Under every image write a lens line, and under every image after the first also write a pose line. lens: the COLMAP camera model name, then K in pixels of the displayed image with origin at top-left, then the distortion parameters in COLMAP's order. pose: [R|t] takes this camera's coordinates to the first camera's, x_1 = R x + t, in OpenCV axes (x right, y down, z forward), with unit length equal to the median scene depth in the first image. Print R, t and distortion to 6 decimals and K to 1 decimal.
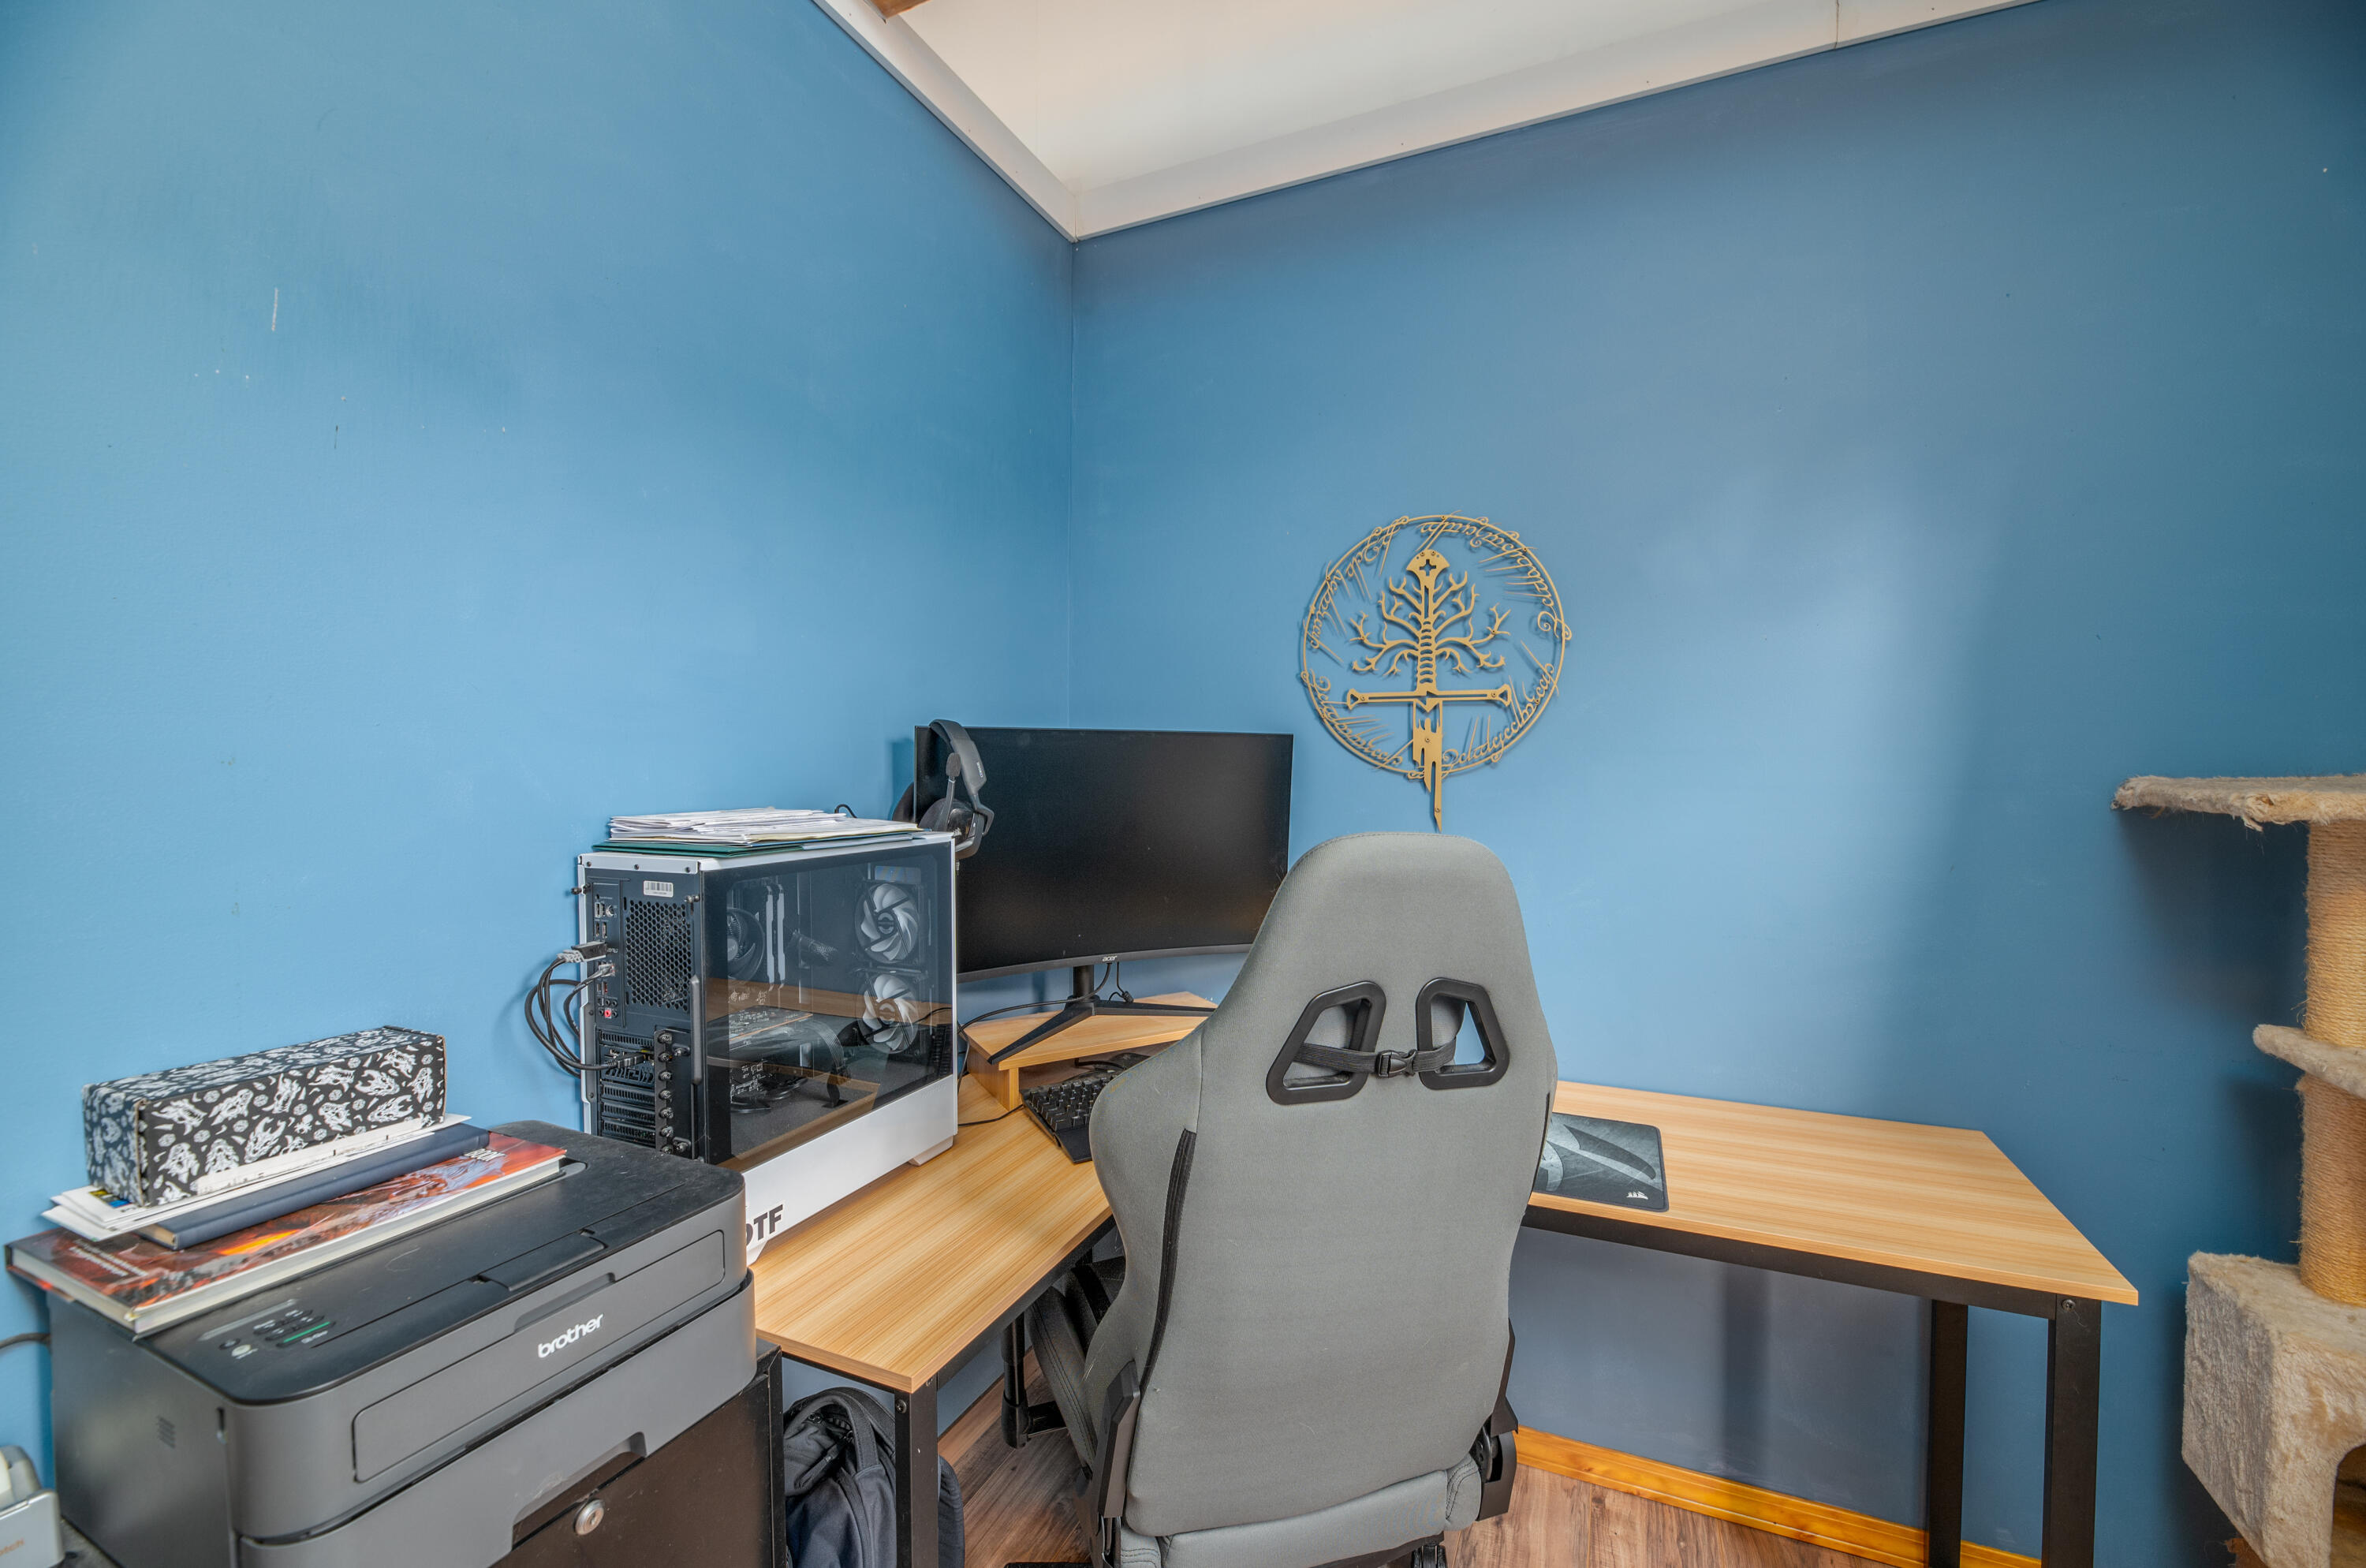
lens RADIAL K [[945.9, 0, 1183.0], [0, 945.9, 784.0], [0, 0, 1]] dist [-0.010410, 0.000066]
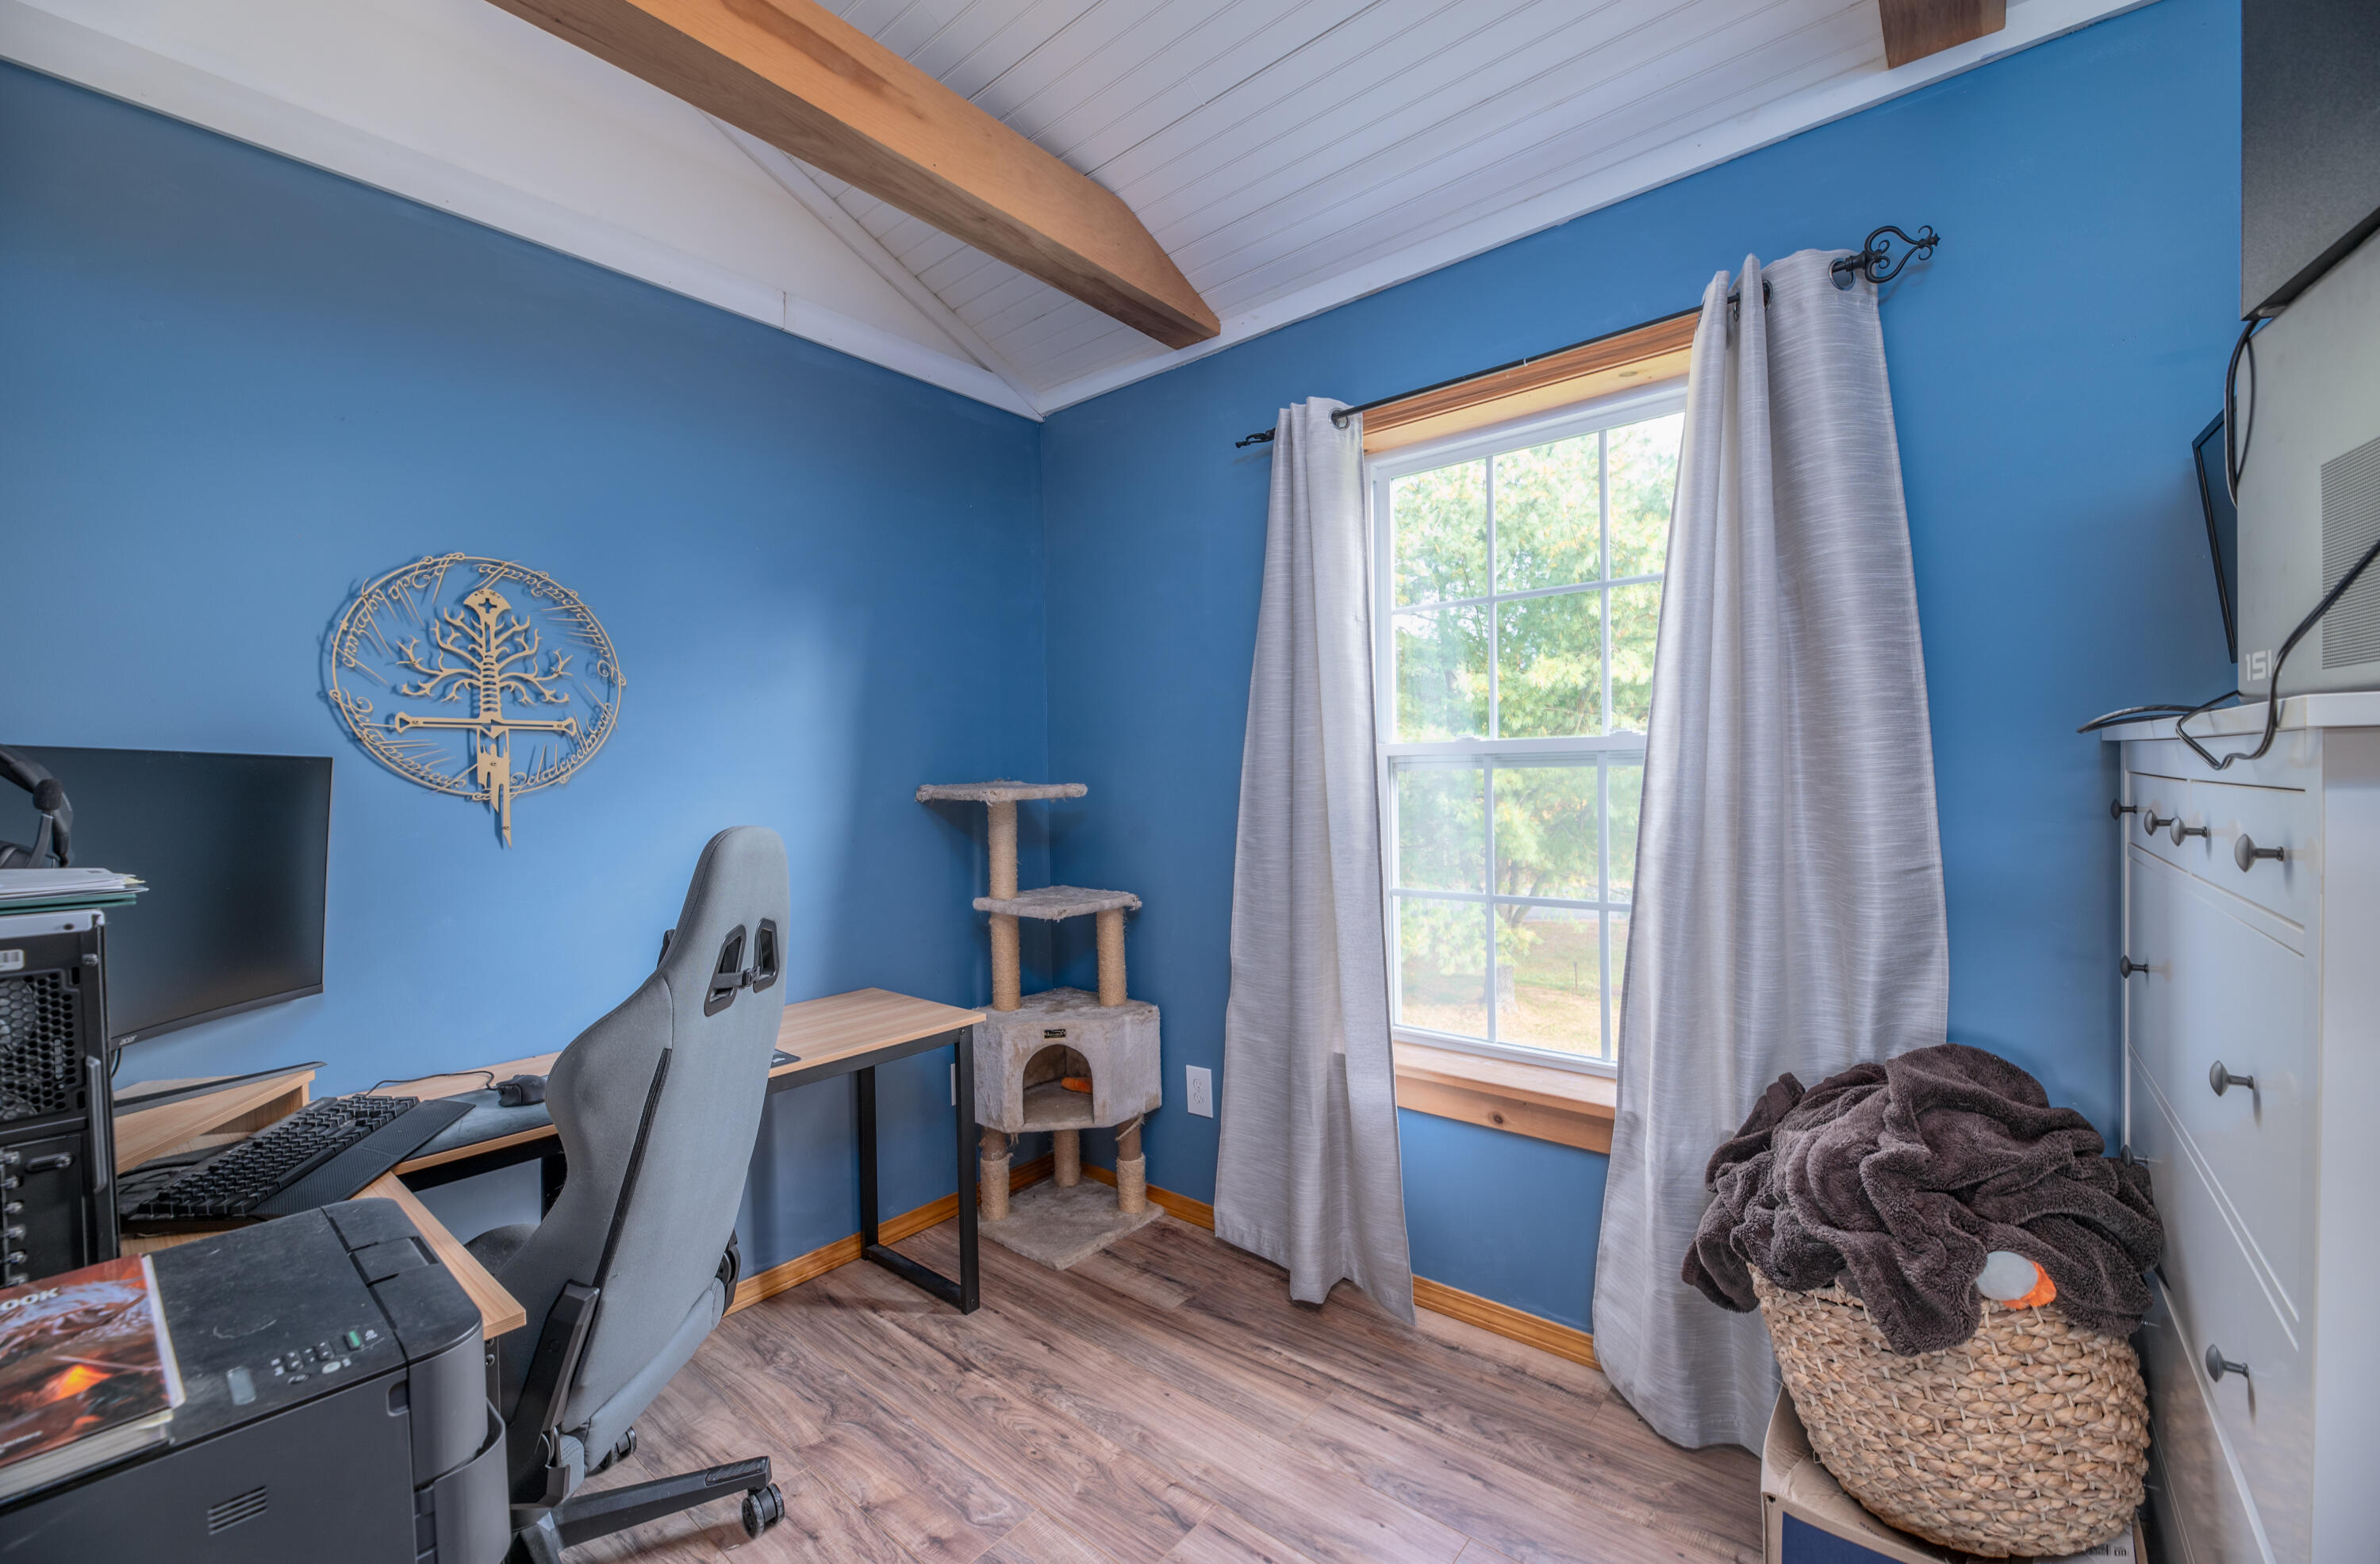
lens RADIAL K [[969.2, 0, 1199.2], [0, 969.2, 763.5], [0, 0, 1]] dist [-0.015020, -0.000109]
pose [[0.265036, 0.004766, 0.964227, -0.591743], [0.038050, 0.999157, -0.015397, 0.000451], [-0.963487, 0.040769, 0.264631, -0.074930]]
